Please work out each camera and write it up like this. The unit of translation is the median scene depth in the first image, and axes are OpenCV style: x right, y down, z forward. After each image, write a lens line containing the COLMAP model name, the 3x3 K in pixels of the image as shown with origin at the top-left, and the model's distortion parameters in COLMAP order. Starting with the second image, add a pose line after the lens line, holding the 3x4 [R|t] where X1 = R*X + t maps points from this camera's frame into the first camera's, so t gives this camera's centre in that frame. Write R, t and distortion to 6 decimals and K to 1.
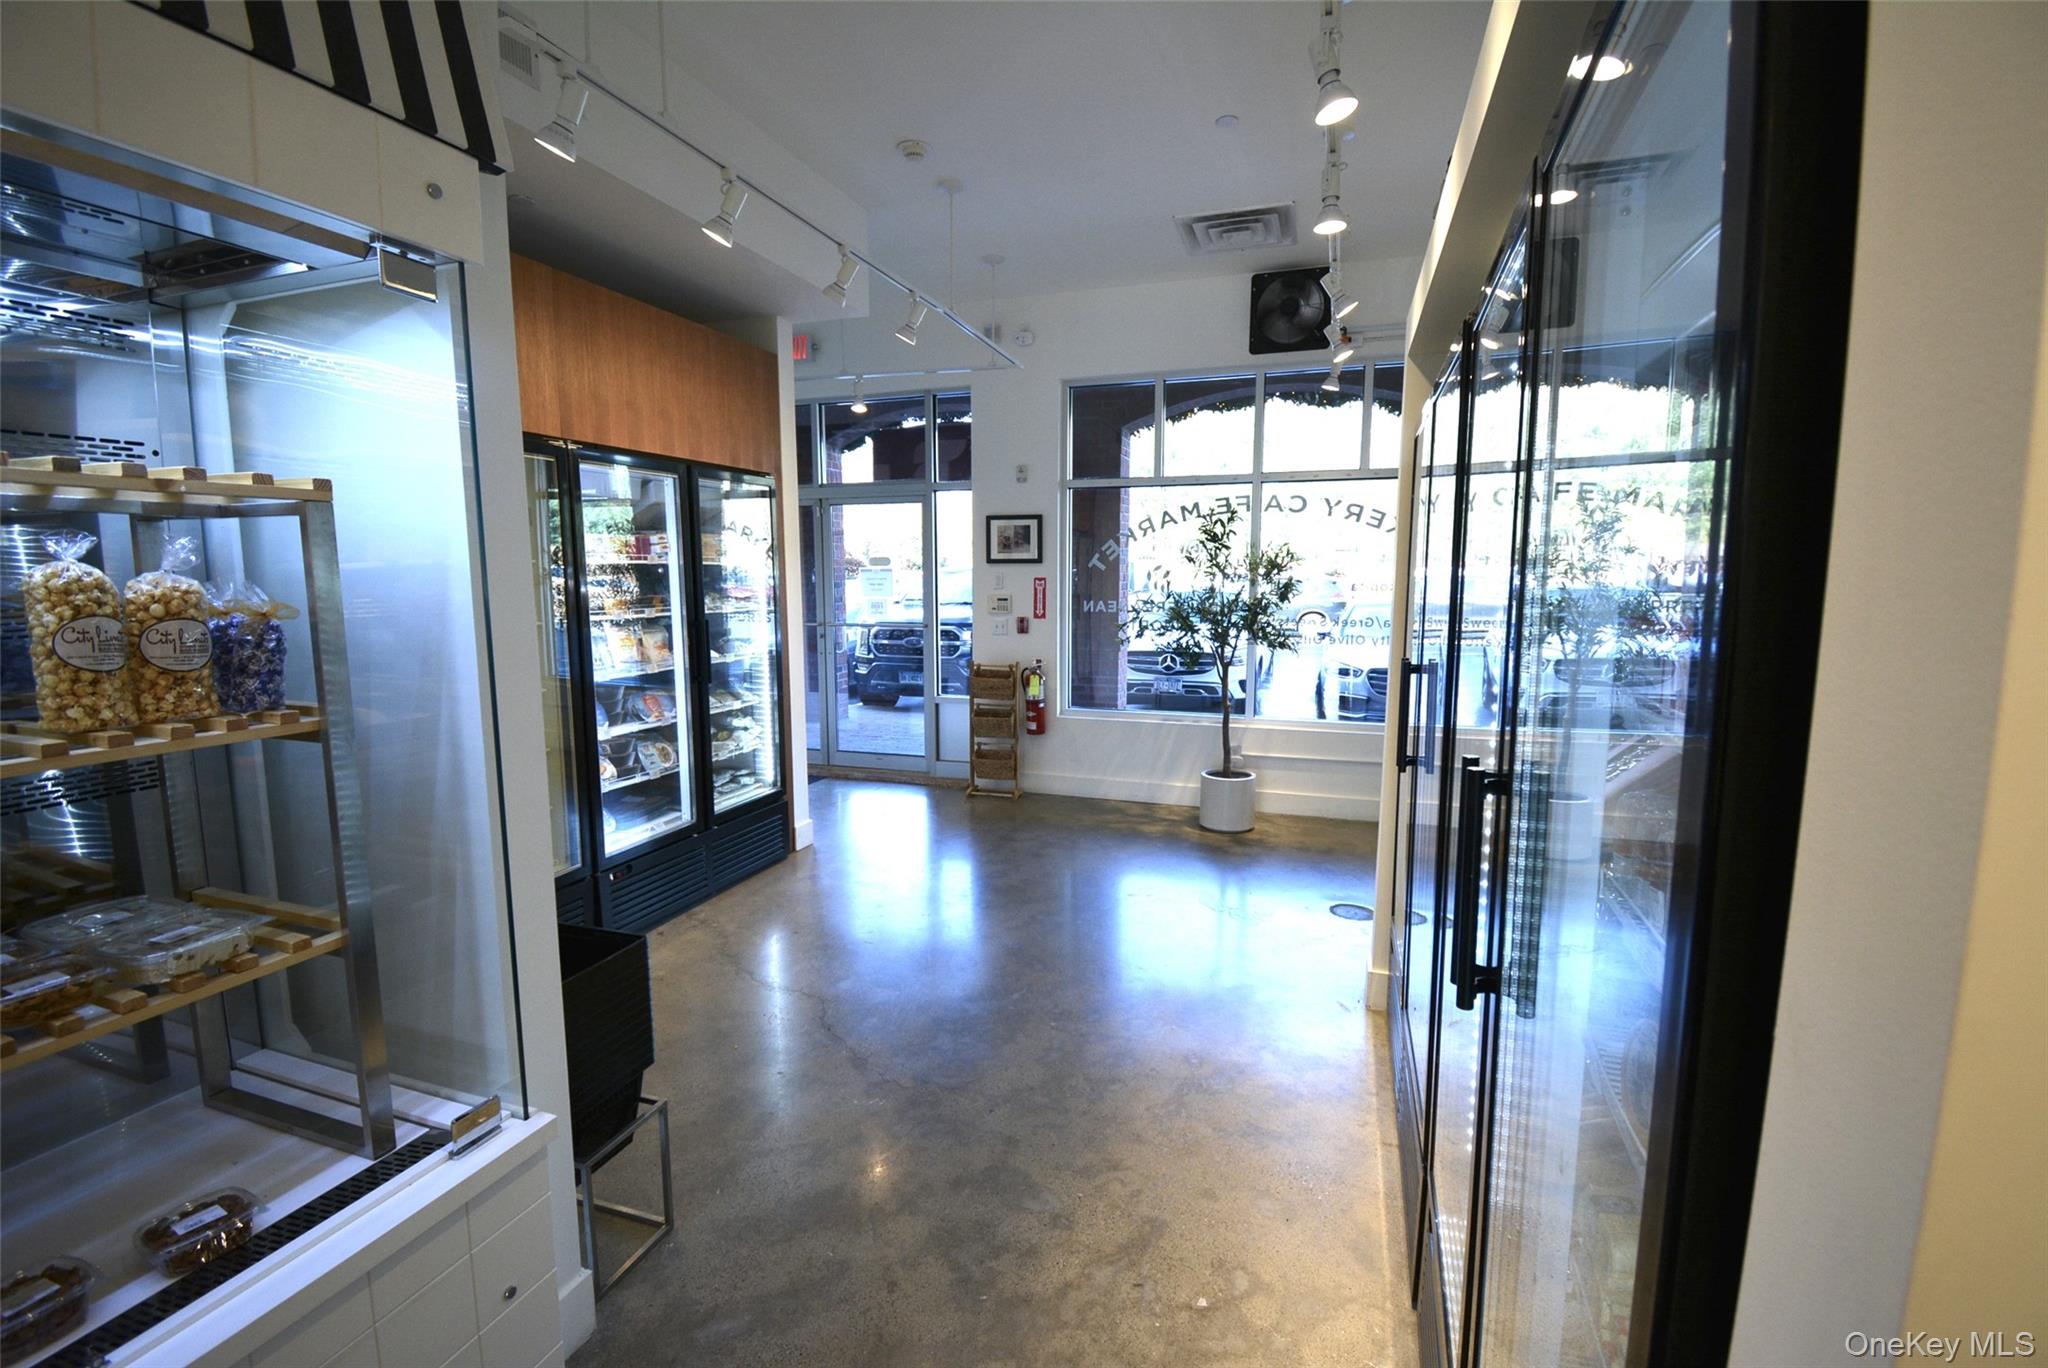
lens RADIAL K [[893.4, 0, 1024.0], [0, 893.4, 684.0], [0, 0, 1]] dist [0.003000, -0.000106]
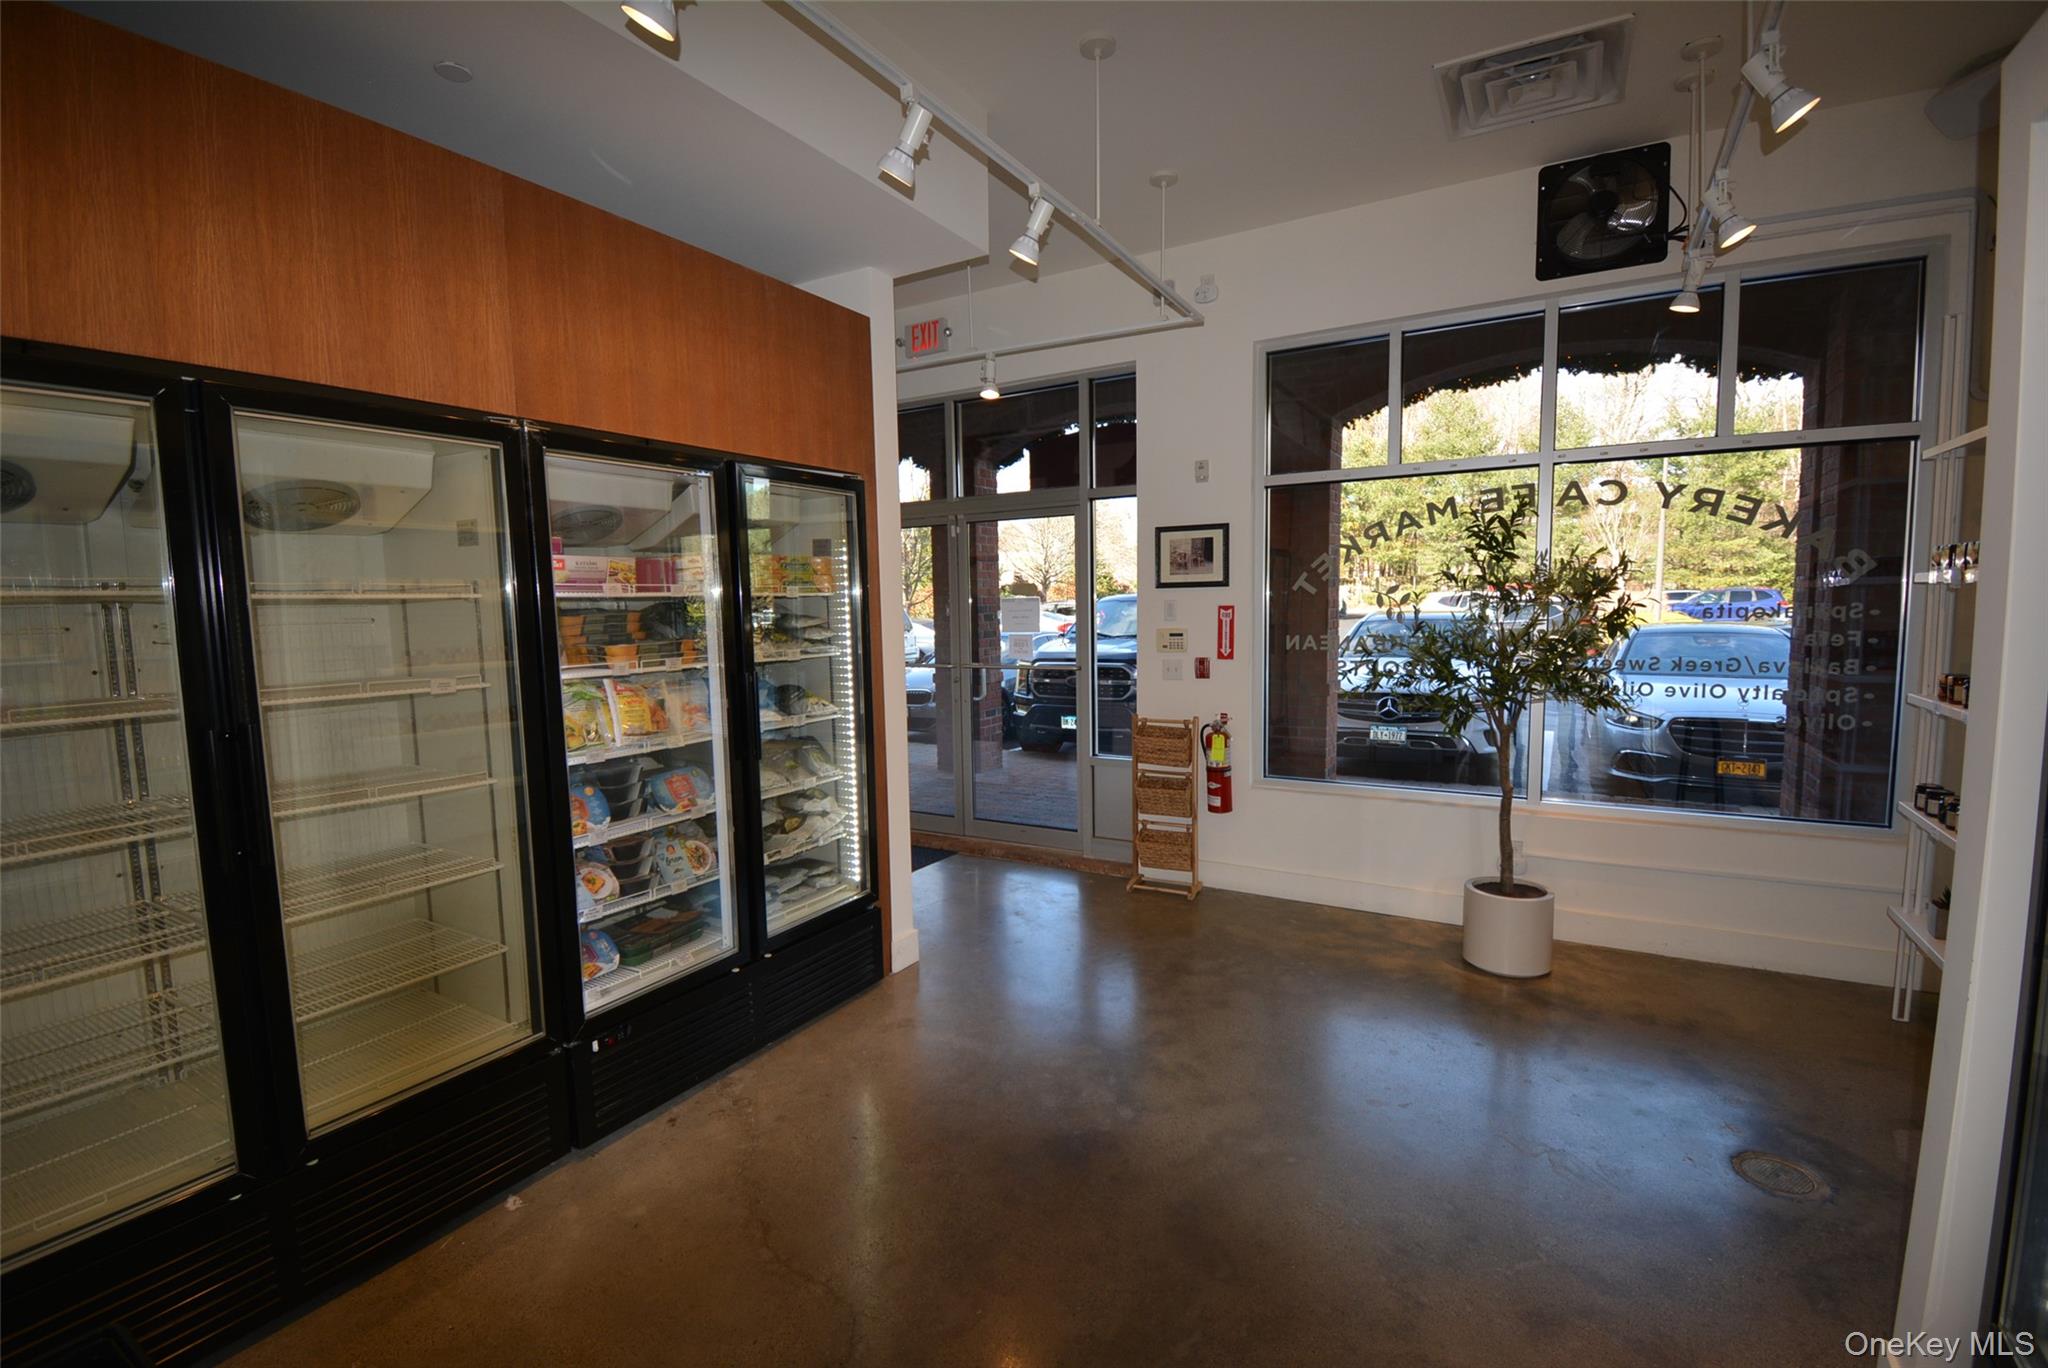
lens RADIAL K [[893.4, 0, 1024.0], [0, 893.4, 684.0], [0, 0, 1]] dist [0.003000, -0.000106]
pose [[0.979149, 0.001749, -0.203136, 0.004450], [-0.008140, 0.999498, -0.030629, -0.029744], [0.202980, 0.031644, 0.978671, 0.238604]]
